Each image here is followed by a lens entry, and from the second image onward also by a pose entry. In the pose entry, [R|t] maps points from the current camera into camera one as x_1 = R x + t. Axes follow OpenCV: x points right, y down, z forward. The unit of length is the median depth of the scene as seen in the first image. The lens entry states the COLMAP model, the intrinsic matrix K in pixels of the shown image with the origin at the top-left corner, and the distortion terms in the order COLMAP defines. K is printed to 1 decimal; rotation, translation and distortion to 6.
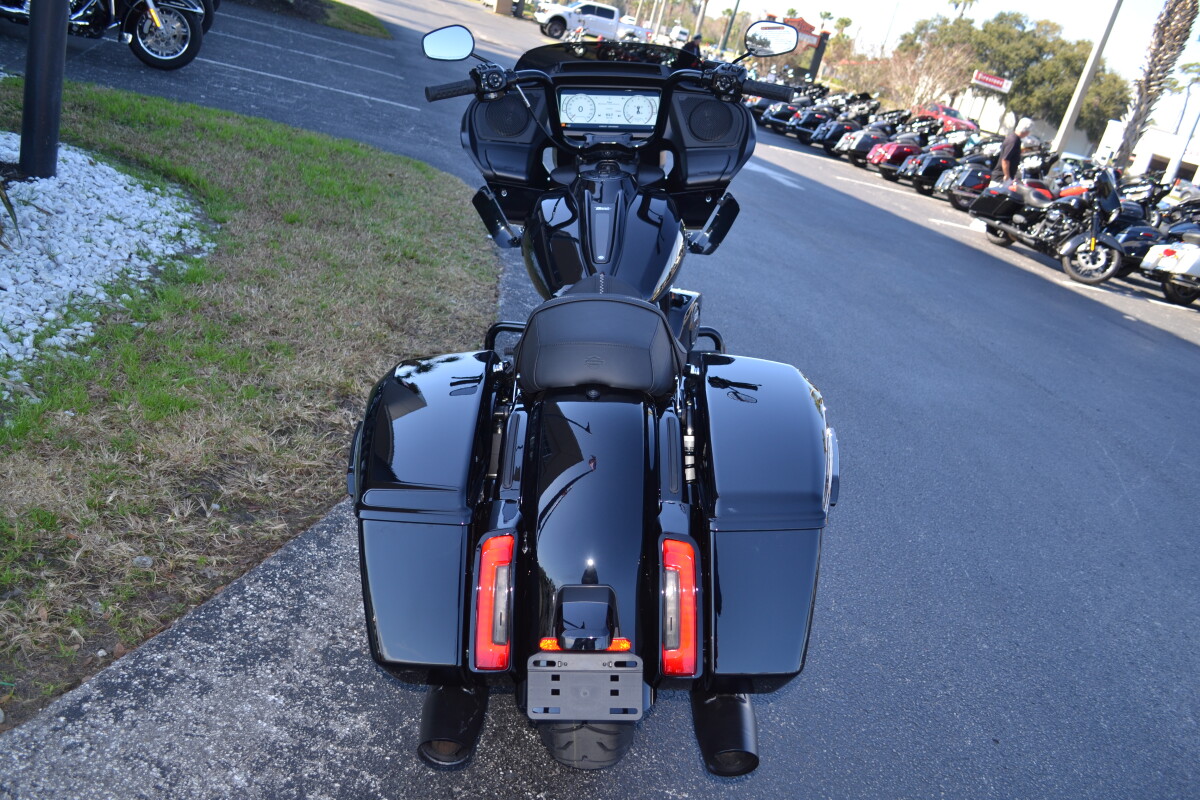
lens RADIAL K [[1003.0, 0, 593.8], [0, 1003.0, 402.9], [0, 0, 1]] dist [-0.071541, -0.006450]
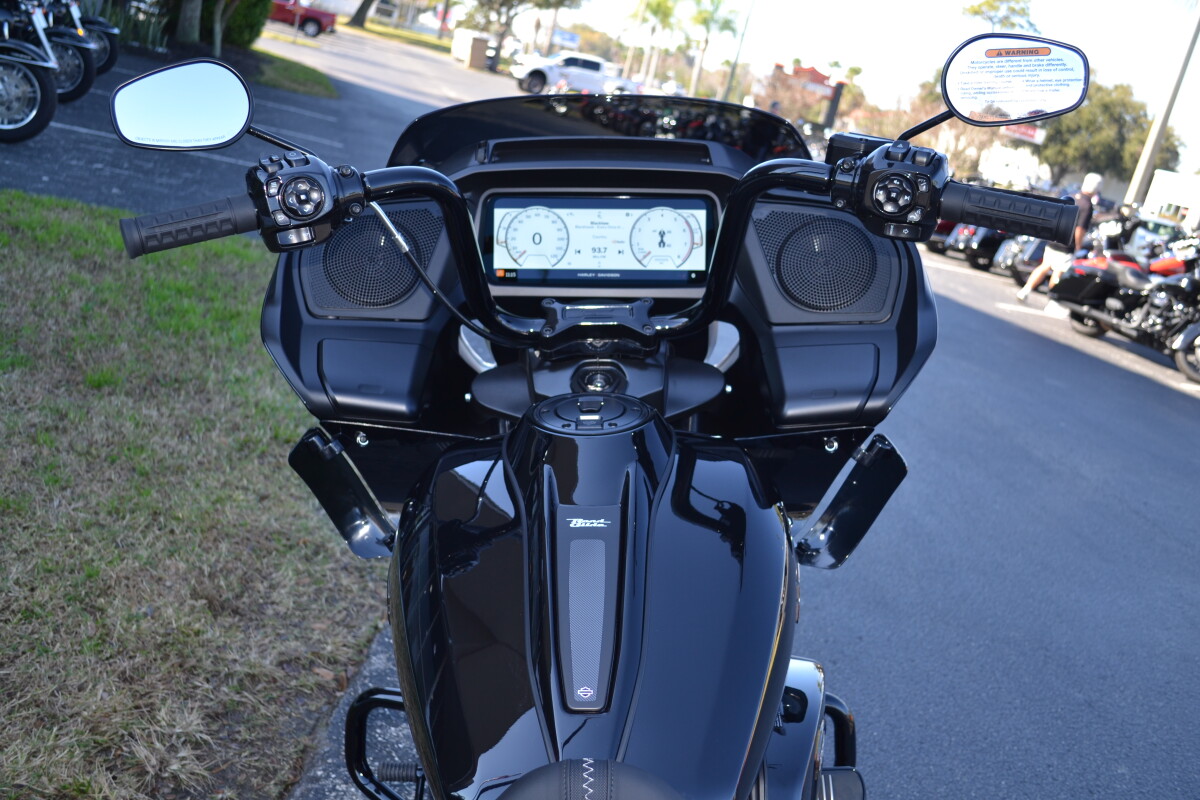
lens RADIAL K [[1137.8, 0, 599.9], [0, 1137.8, 399.2], [0, 0, 1]] dist [-0.064929, 0.000000]
pose [[0.999697, -0.020798, 0.013202, 0.007812], [0.021883, 0.995863, -0.088196, -0.181236], [-0.011313, 0.088459, 0.996016, 0.502361]]
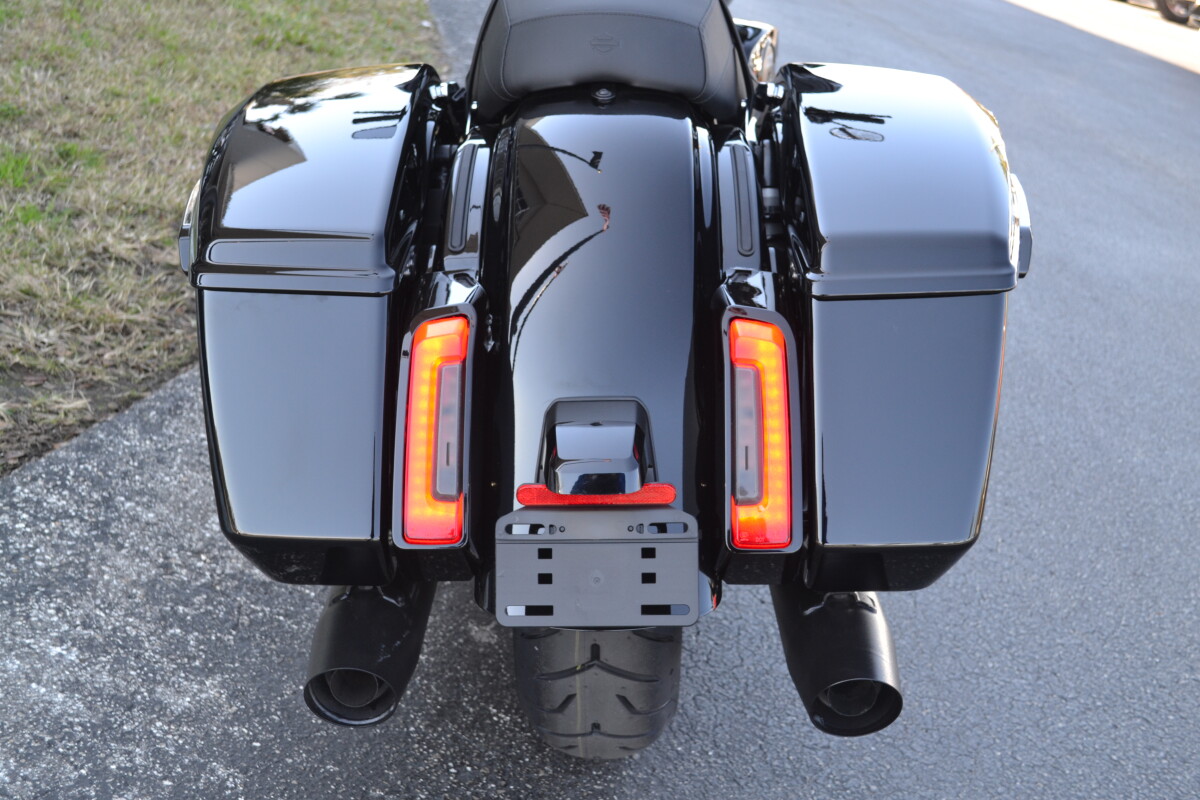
lens RADIAL K [[1560.5, 0, 601.4], [0, 1560.5, 399.6], [0, 0, 1]] dist [-0.027684, 0.000000]
pose [[0.999930, -0.010983, 0.004441, -0.004692], [0.010858, 0.999573, 0.027117, 0.086818], [-0.004737, -0.027067, 0.999622, 0.058508]]
